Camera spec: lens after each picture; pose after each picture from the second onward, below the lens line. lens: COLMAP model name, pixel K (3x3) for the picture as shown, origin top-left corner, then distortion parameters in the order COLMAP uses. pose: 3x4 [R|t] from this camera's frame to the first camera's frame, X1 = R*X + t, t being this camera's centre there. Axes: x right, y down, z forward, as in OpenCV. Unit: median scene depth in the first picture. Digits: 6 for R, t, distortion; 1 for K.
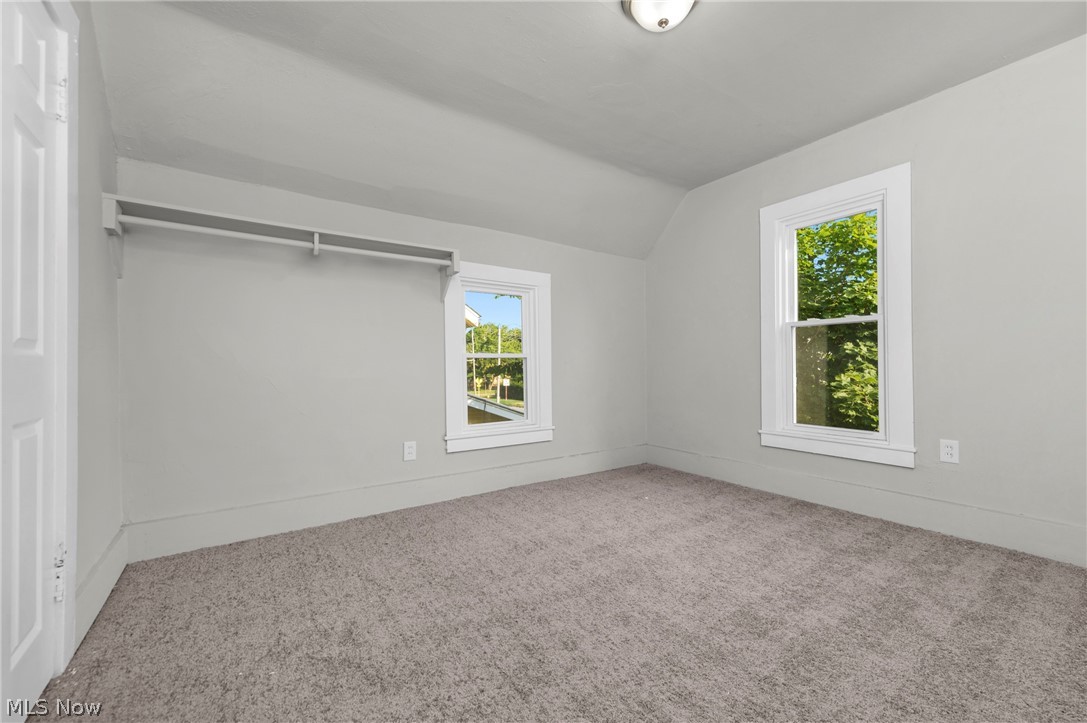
lens RADIAL K [[450.3, 0, 546.5], [0, 450.3, 360.3], [0, 0, 1]] dist [0.022392, -0.008247]
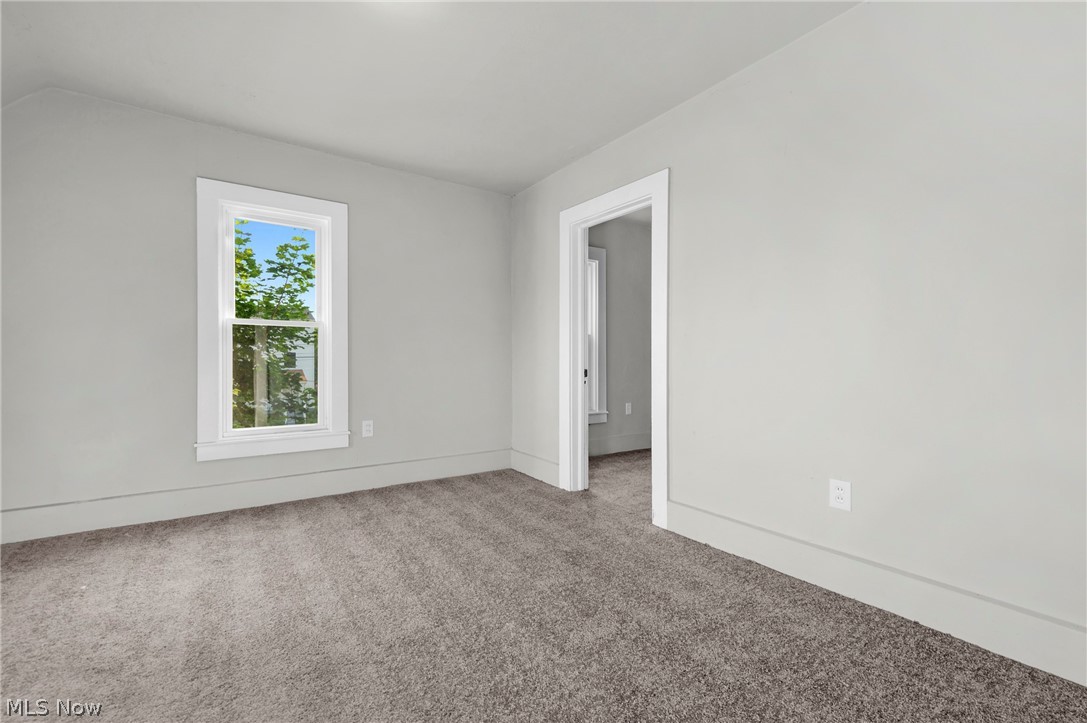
lens RADIAL K [[450.3, 0, 546.5], [0, 450.3, 360.3], [0, 0, 1]] dist [0.022392, -0.008247]
pose [[-0.003860, 0.003768, 0.999985, -0.403314], [-0.017212, 0.999845, -0.003834, -0.008985], [-0.999844, -0.017227, -0.003795, 0.392587]]
